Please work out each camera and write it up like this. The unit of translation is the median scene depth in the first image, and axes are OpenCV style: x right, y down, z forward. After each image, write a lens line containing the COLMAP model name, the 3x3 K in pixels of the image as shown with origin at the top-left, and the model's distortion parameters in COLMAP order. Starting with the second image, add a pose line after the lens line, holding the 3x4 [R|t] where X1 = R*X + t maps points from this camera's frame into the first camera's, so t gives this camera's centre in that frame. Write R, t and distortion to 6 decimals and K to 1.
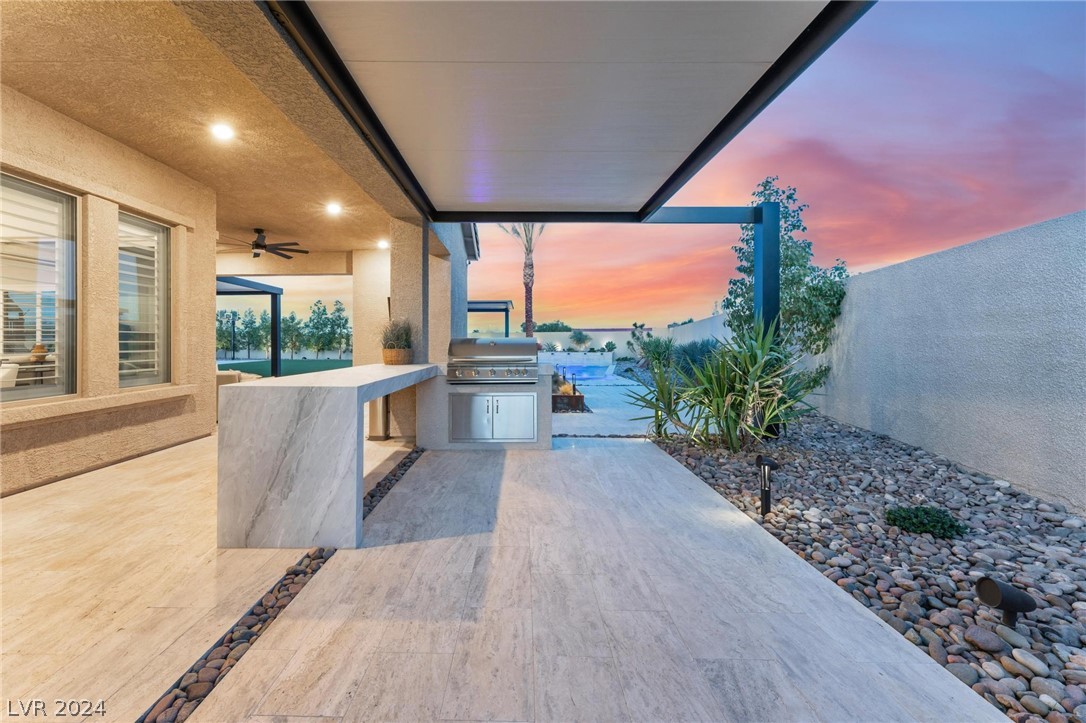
lens RADIAL K [[449.2, 0, 539.0], [0, 449.2, 341.2], [0, 0, 1]] dist [0.001942, 0.000203]
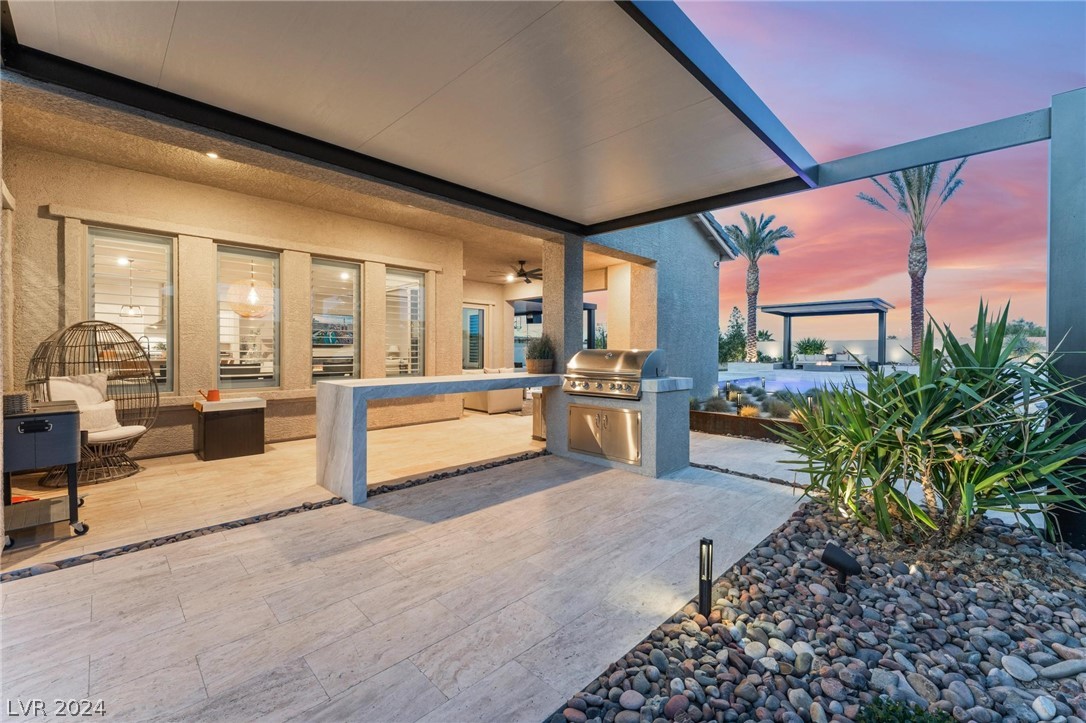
lens RADIAL K [[457.3, 0, 537.2], [0, 457.3, 356.1], [0, 0, 1]] dist [0.001860, 0.000437]
pose [[0.708036, 0.014463, -0.706028, 0.738139], [-0.004280, 0.999860, 0.016191, -0.013772], [0.706163, -0.008442, 0.707999, 0.311165]]
